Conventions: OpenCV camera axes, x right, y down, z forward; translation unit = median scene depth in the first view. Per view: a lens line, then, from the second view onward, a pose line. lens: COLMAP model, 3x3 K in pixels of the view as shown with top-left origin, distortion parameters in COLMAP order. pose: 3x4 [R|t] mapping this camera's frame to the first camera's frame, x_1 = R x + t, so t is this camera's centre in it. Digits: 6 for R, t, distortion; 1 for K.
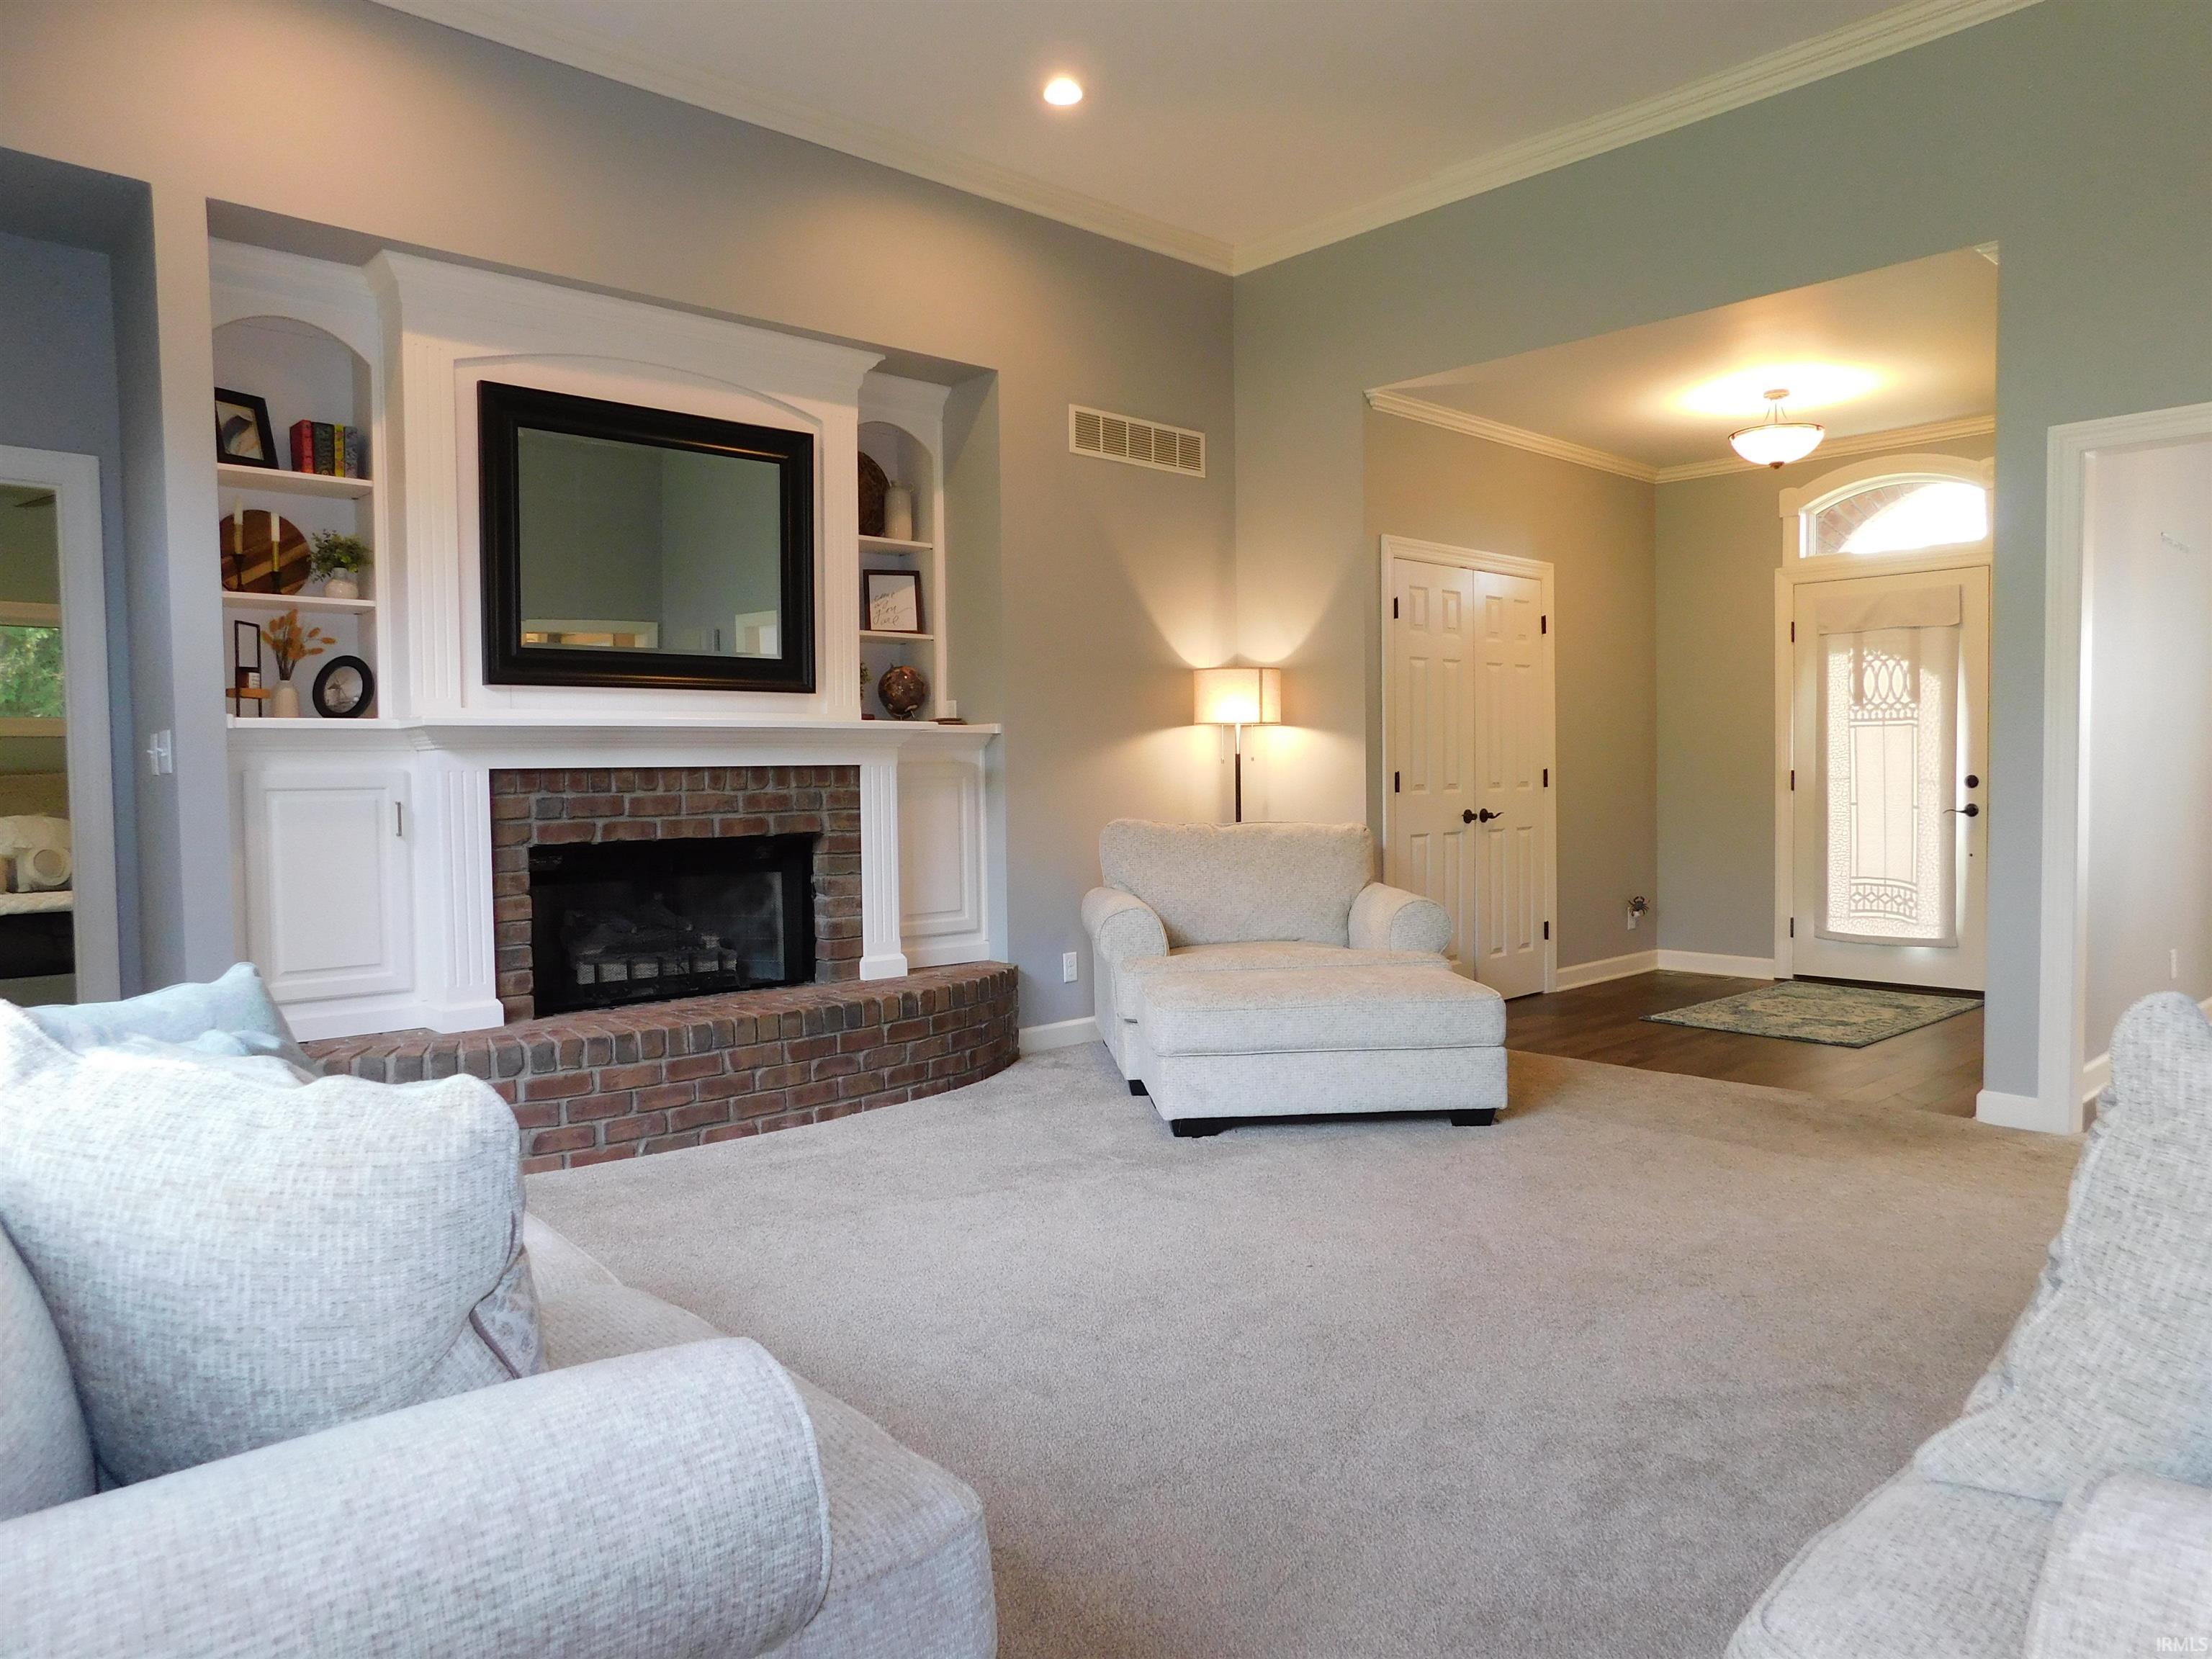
lens RADIAL K [[1467.4, 0, 1108.9], [0, 1467.4, 825.6], [0, 0, 1]] dist [-0.061461, 0.050960]
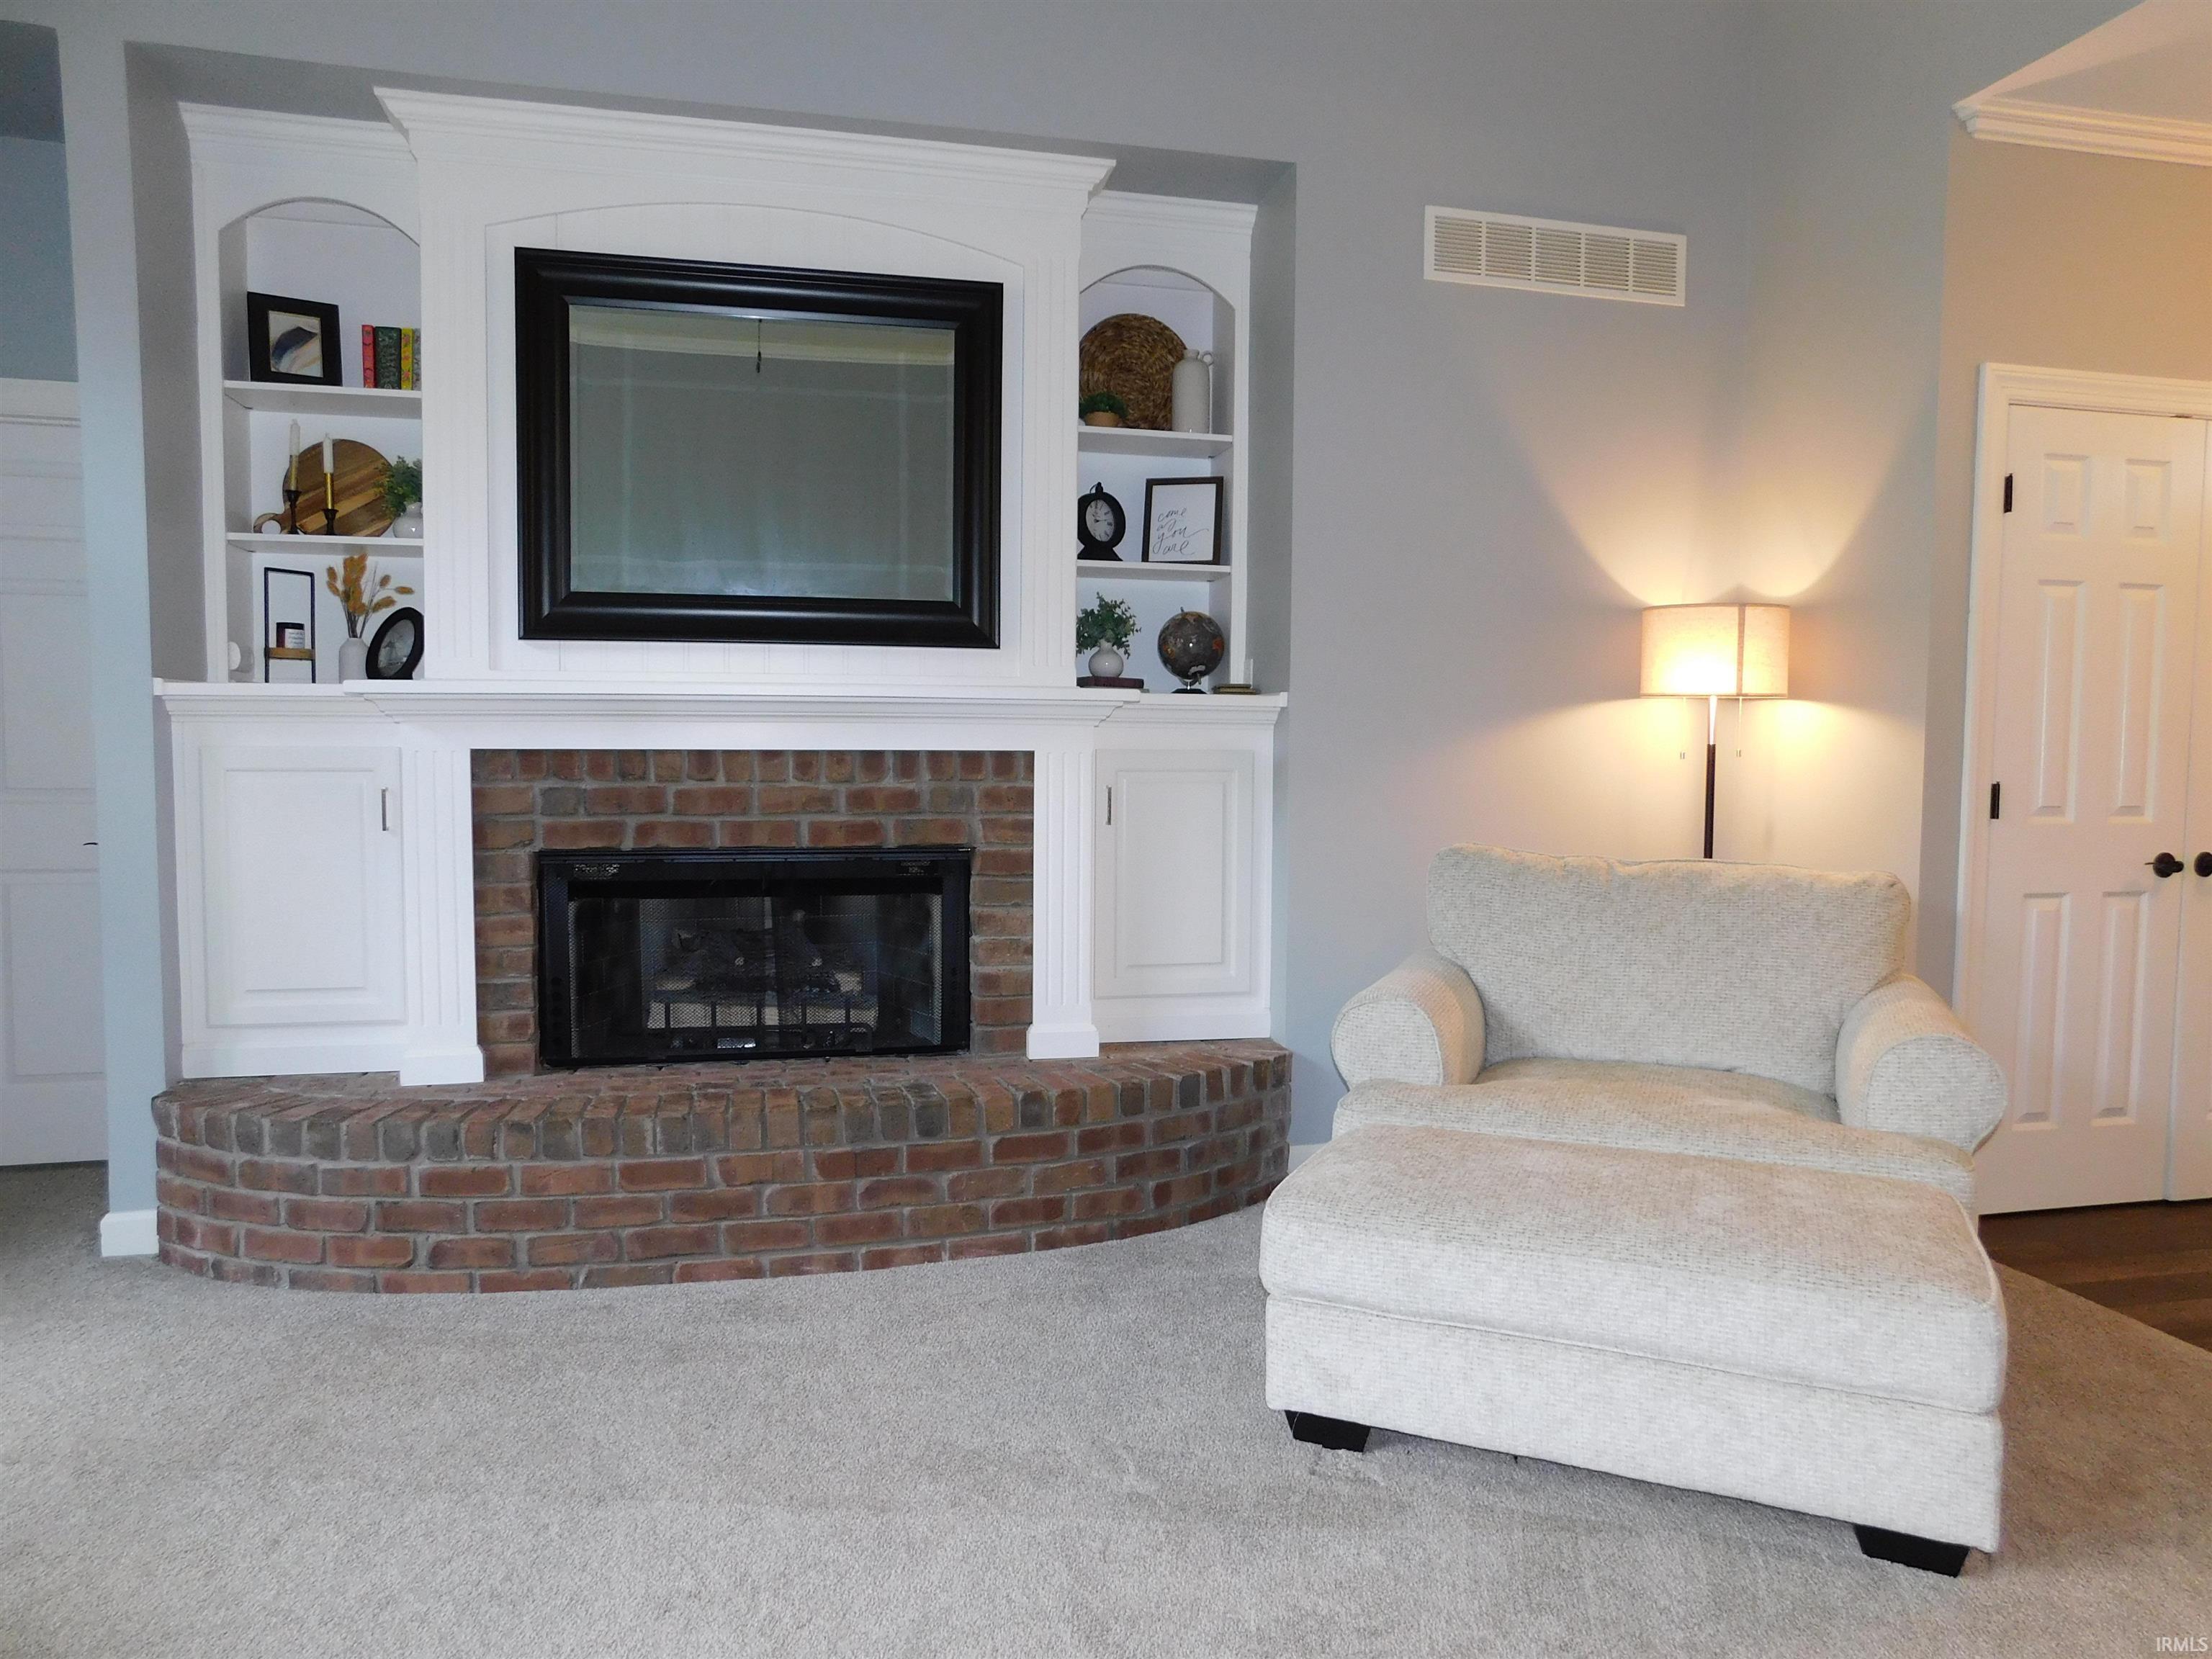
lens RADIAL K [[1467.4, 0, 1108.9], [0, 1467.4, 825.6], [0, 0, 1]] dist [-0.061461, 0.050960]
pose [[0.872155, 0.049018, -0.486768, 0.215625], [-0.037929, 0.998748, 0.032615, -0.031855], [0.487757, -0.009983, 0.872922, 0.431934]]
